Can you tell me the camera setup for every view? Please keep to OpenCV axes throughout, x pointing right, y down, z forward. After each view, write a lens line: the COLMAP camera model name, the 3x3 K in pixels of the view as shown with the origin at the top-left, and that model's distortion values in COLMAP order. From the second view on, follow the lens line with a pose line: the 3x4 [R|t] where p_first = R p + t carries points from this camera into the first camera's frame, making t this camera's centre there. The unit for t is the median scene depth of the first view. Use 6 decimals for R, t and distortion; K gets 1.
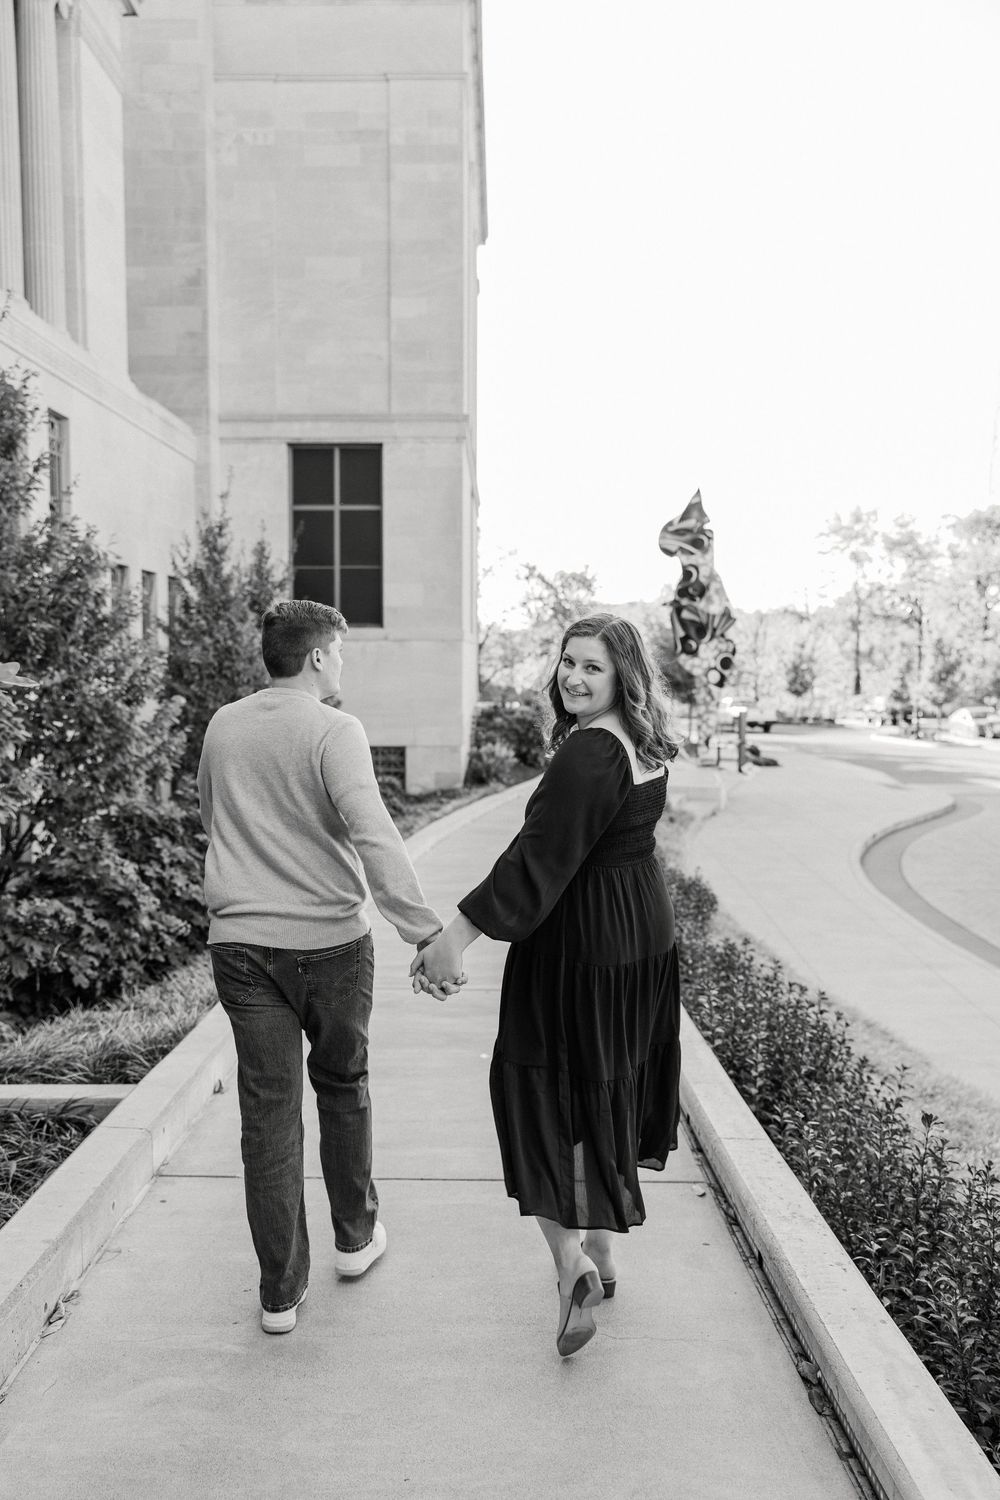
lens RADIAL K [[1388.3, 0, 505.9], [0, 1388.3, 749.8], [0, 0, 1]] dist [0.007189, 0.000000]
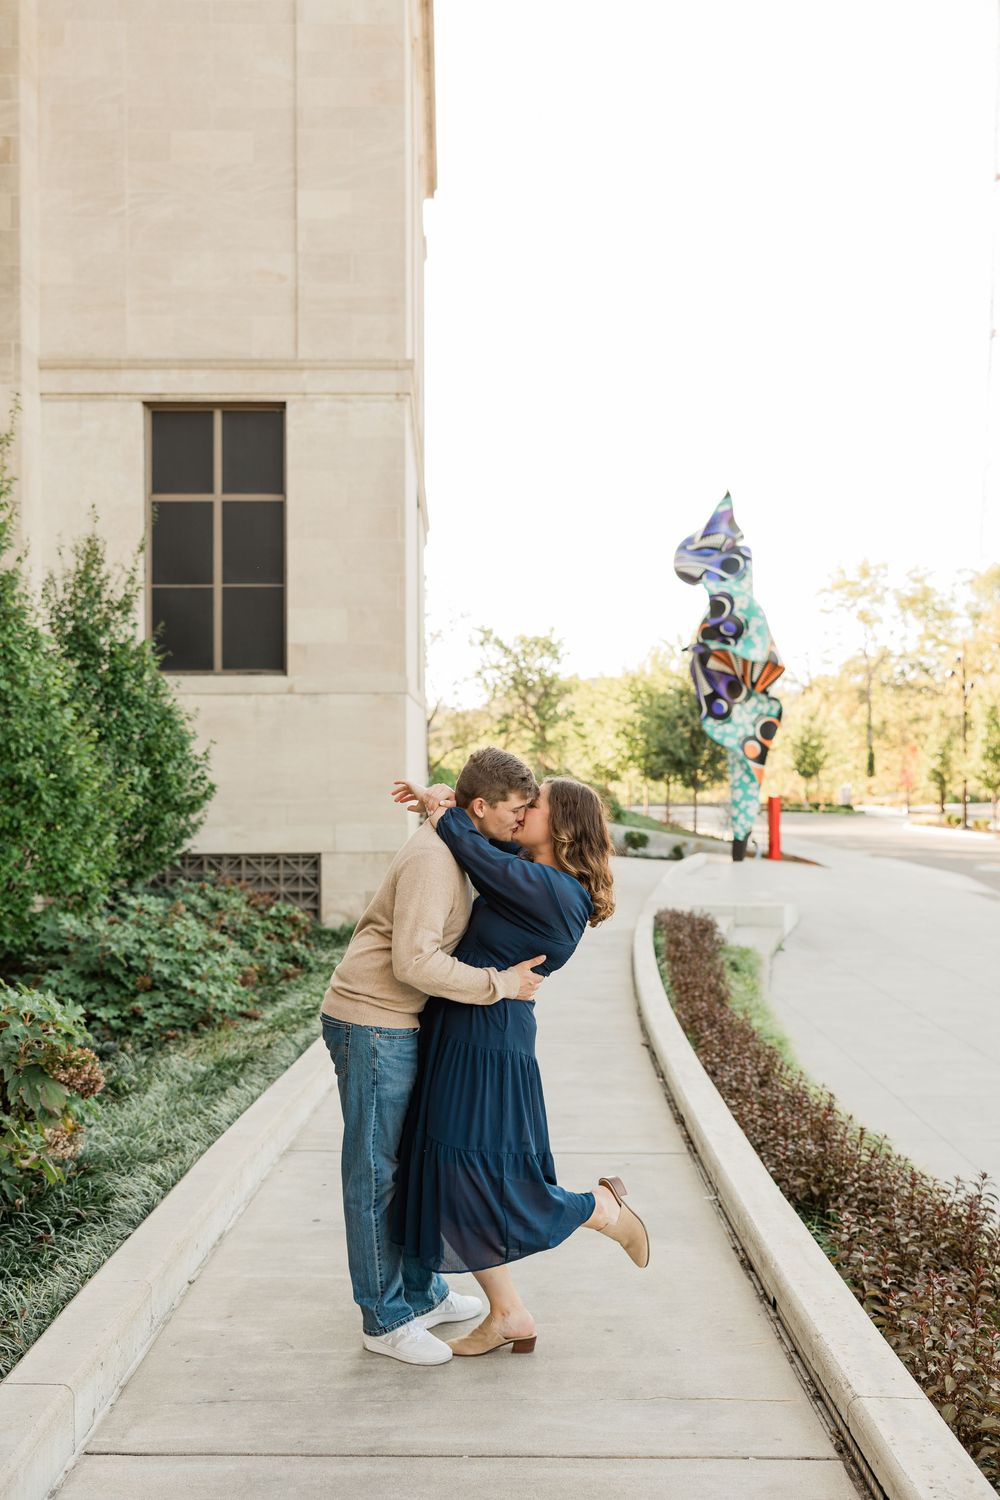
lens RADIAL K [[1468.8, 0, 494.3], [0, 1468.8, 746.8], [0, 0, 1]] dist [0.003966, 0.000000]
pose [[0.999586, -0.007198, 0.027845, -0.007043], [0.008945, 0.997965, -0.063127, -0.006445], [-0.027334, 0.063350, 0.997617, 0.237750]]
